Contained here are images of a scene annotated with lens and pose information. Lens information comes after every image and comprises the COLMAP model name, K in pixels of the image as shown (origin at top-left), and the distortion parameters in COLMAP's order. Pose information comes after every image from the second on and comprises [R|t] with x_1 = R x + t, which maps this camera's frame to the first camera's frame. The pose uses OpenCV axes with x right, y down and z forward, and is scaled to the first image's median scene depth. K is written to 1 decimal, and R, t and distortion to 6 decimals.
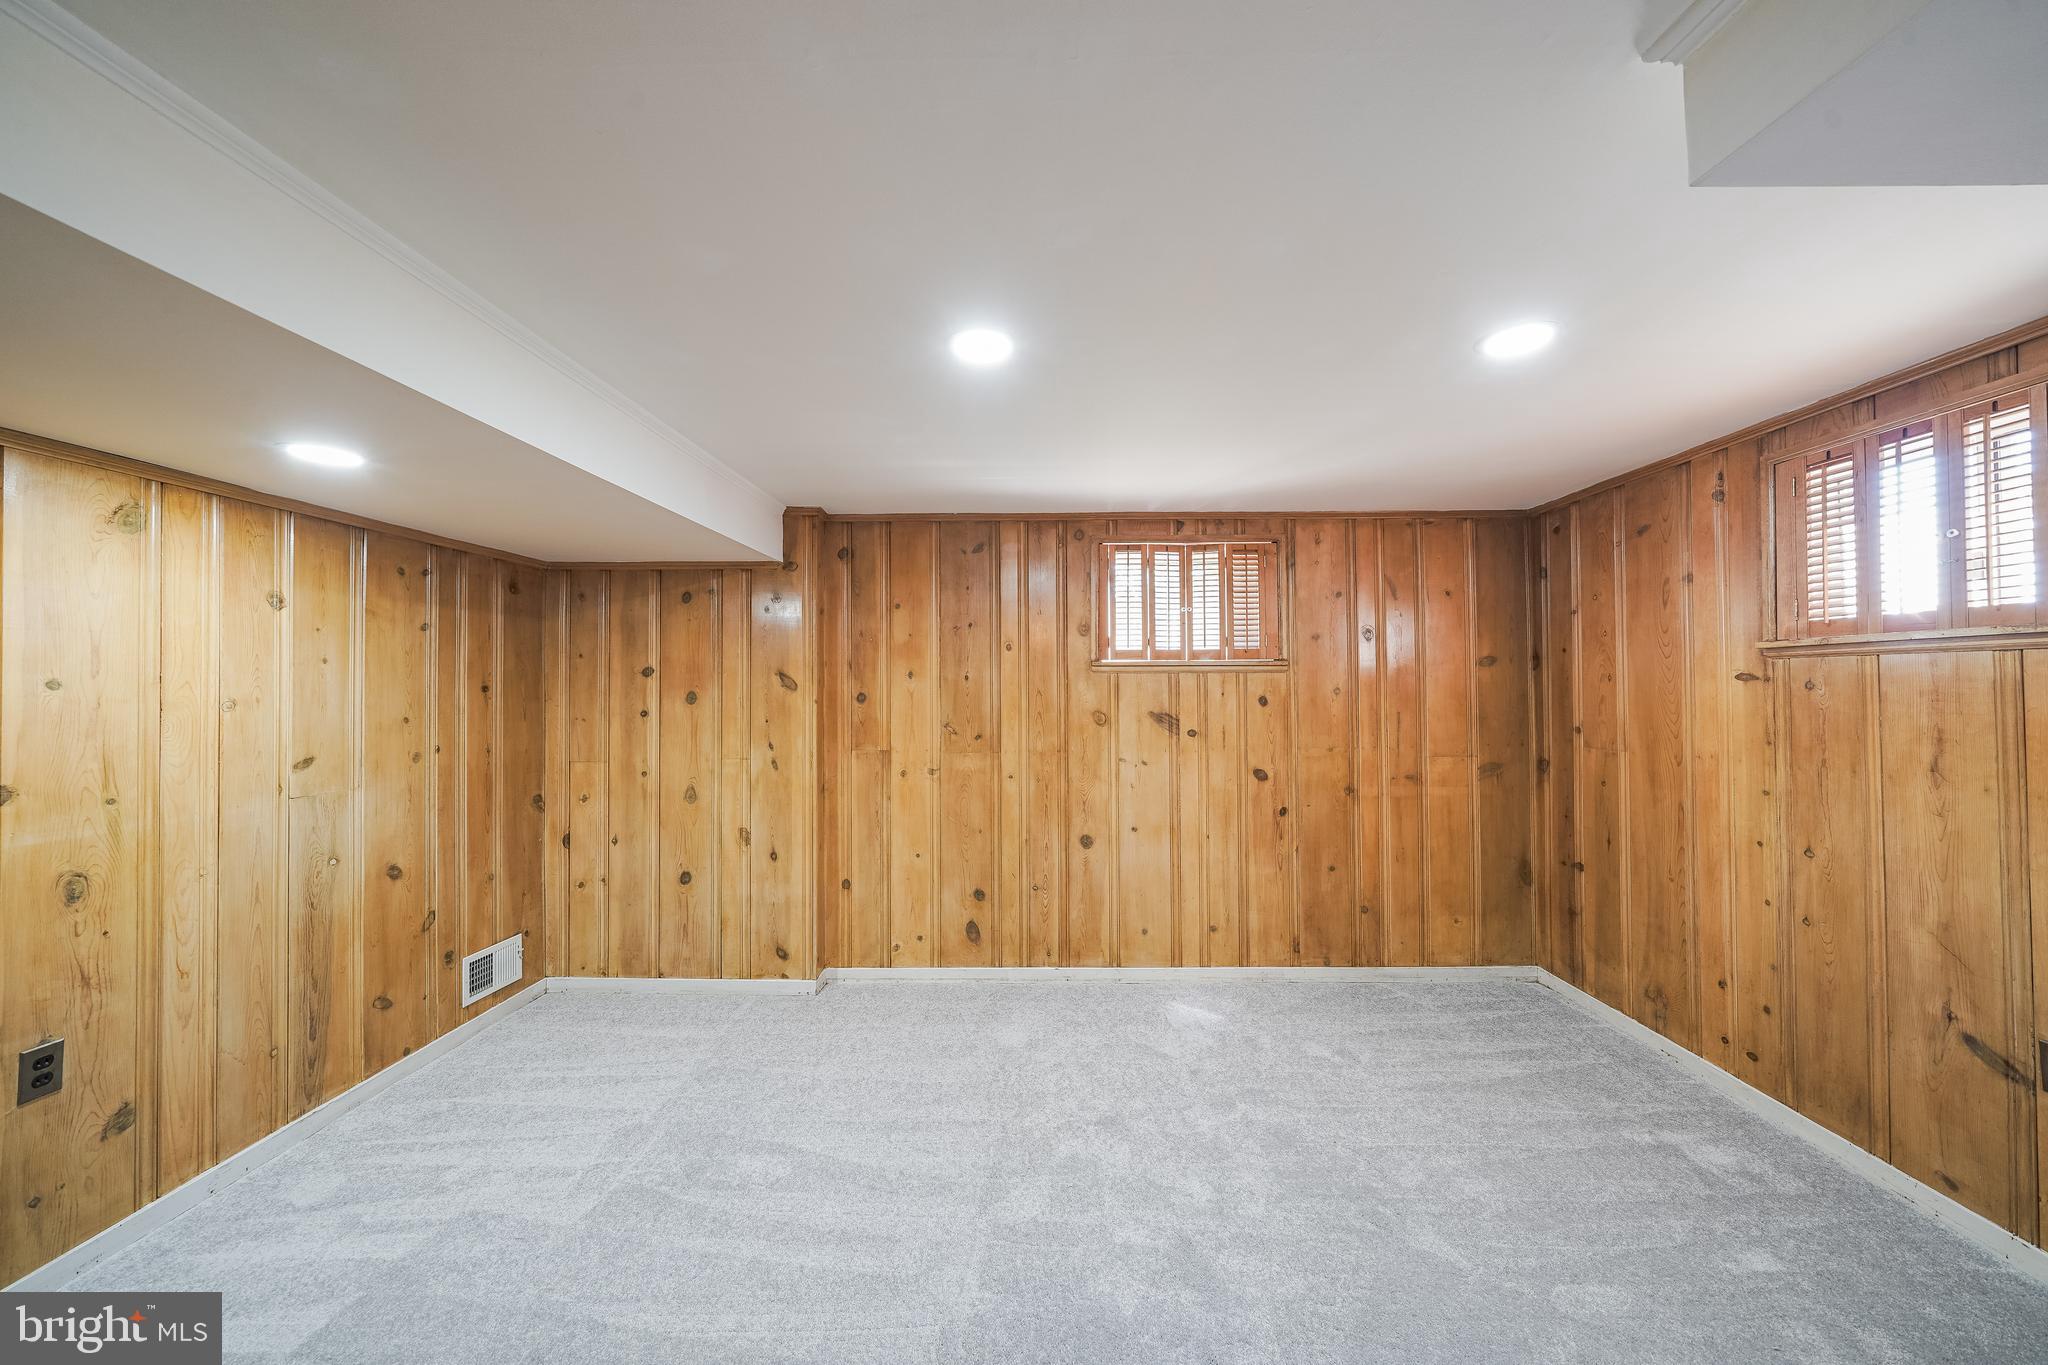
lens RADIAL K [[711.1, 0, 1033.0], [0, 711.1, 685.0], [0, 0, 1]] dist [-0.006672, -0.000125]
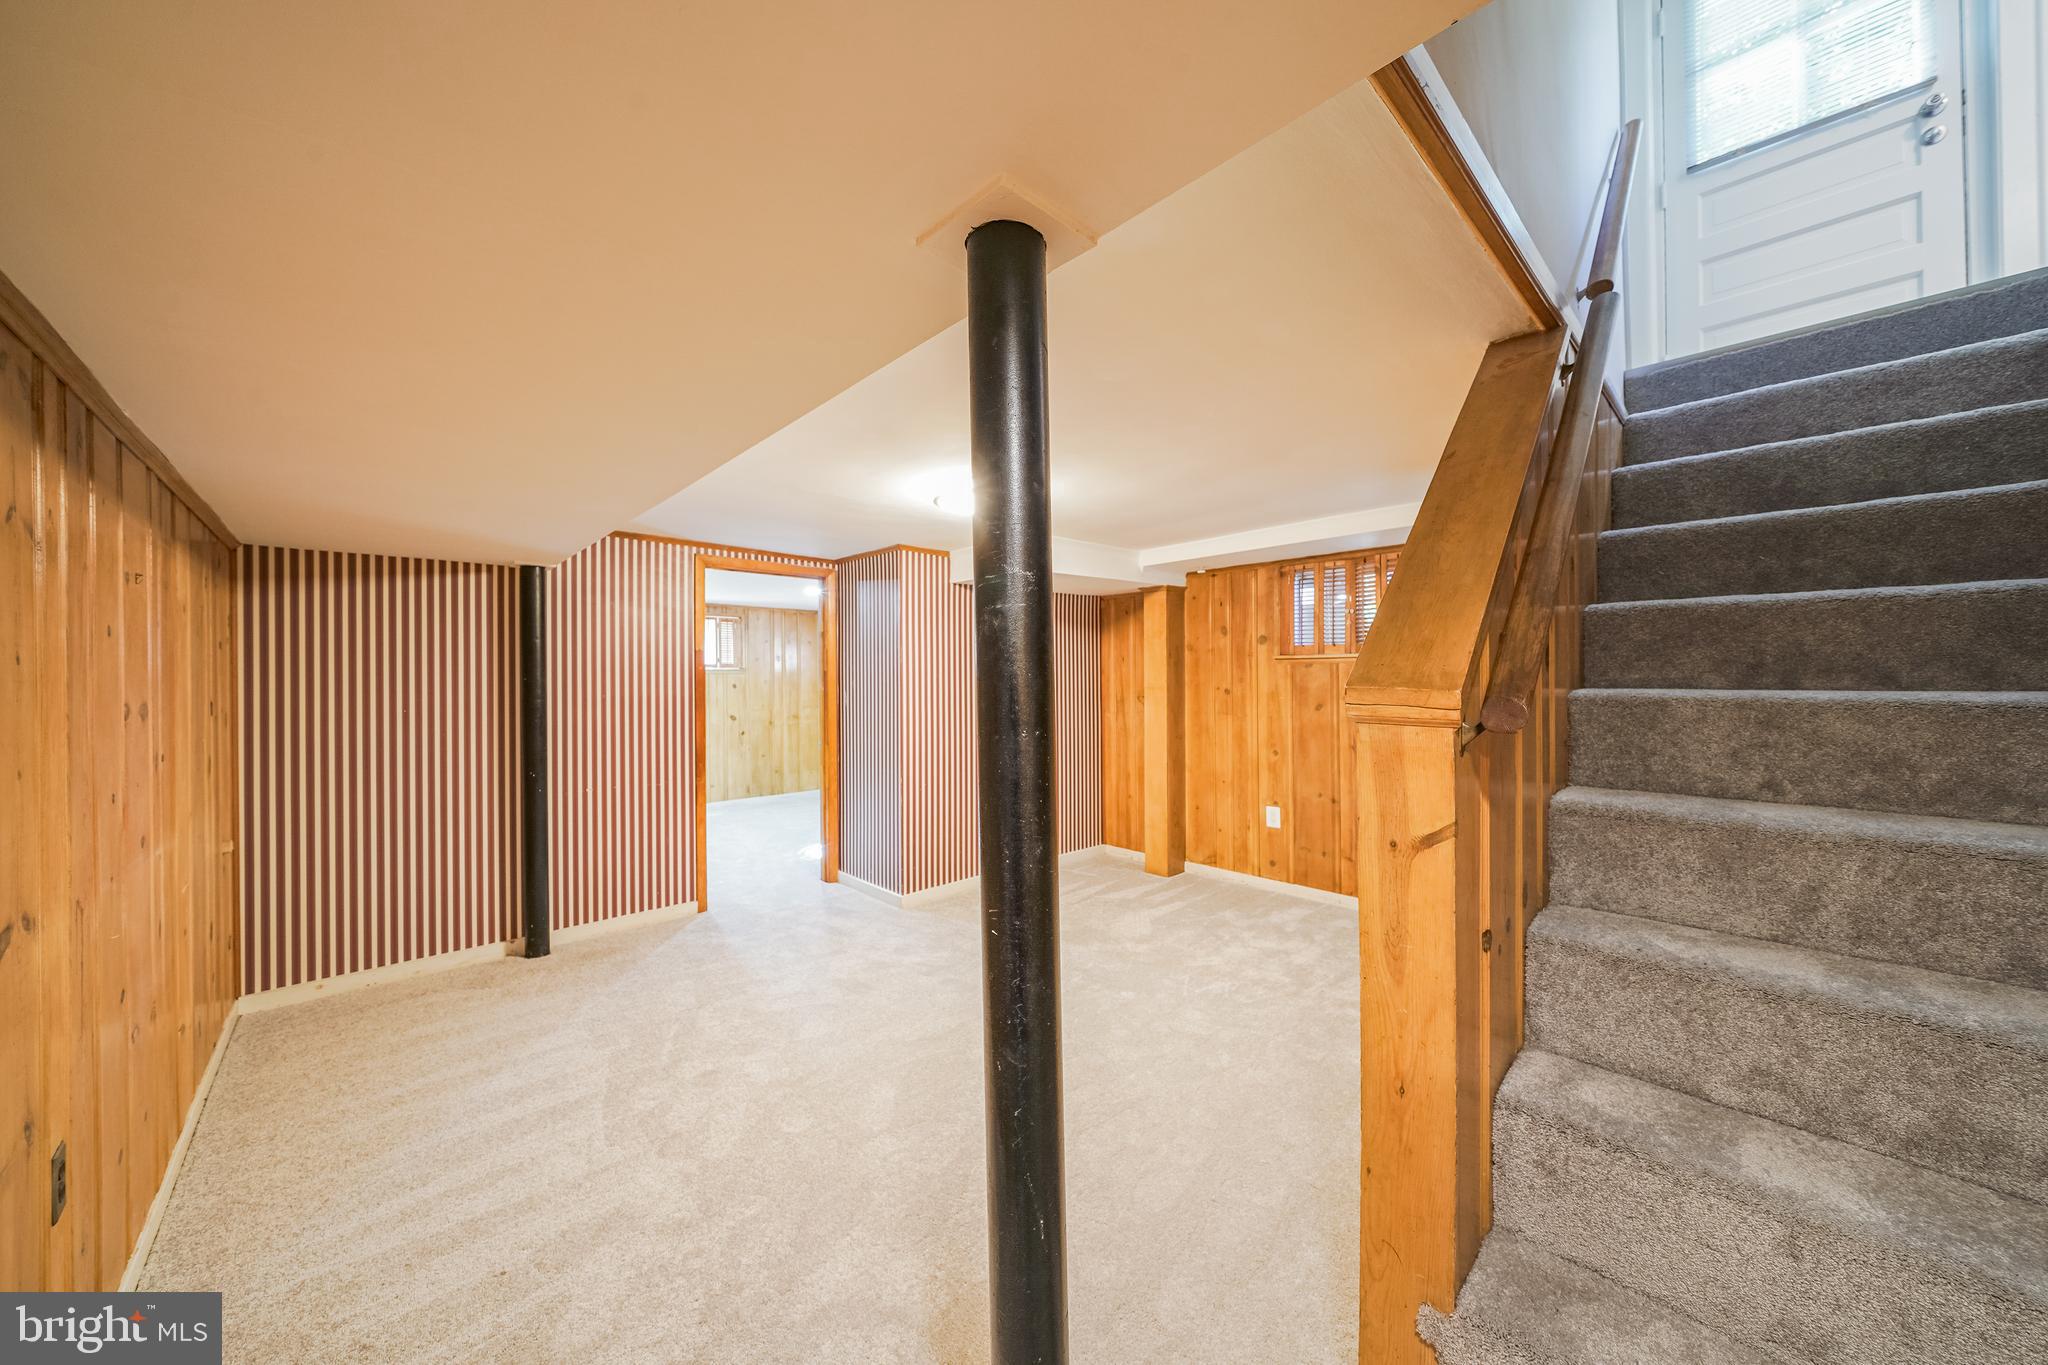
lens RADIAL K [[711.1, 0, 1031.0], [0, 711.1, 678.5], [0, 0, 1]] dist [-0.006672, -0.000125]
pose [[0.714229, 0.002028, 0.699909, -0.608135], [-0.009982, 0.999924, 0.007289, -0.028351], [-0.699841, -0.012193, 0.714194, -1.332475]]
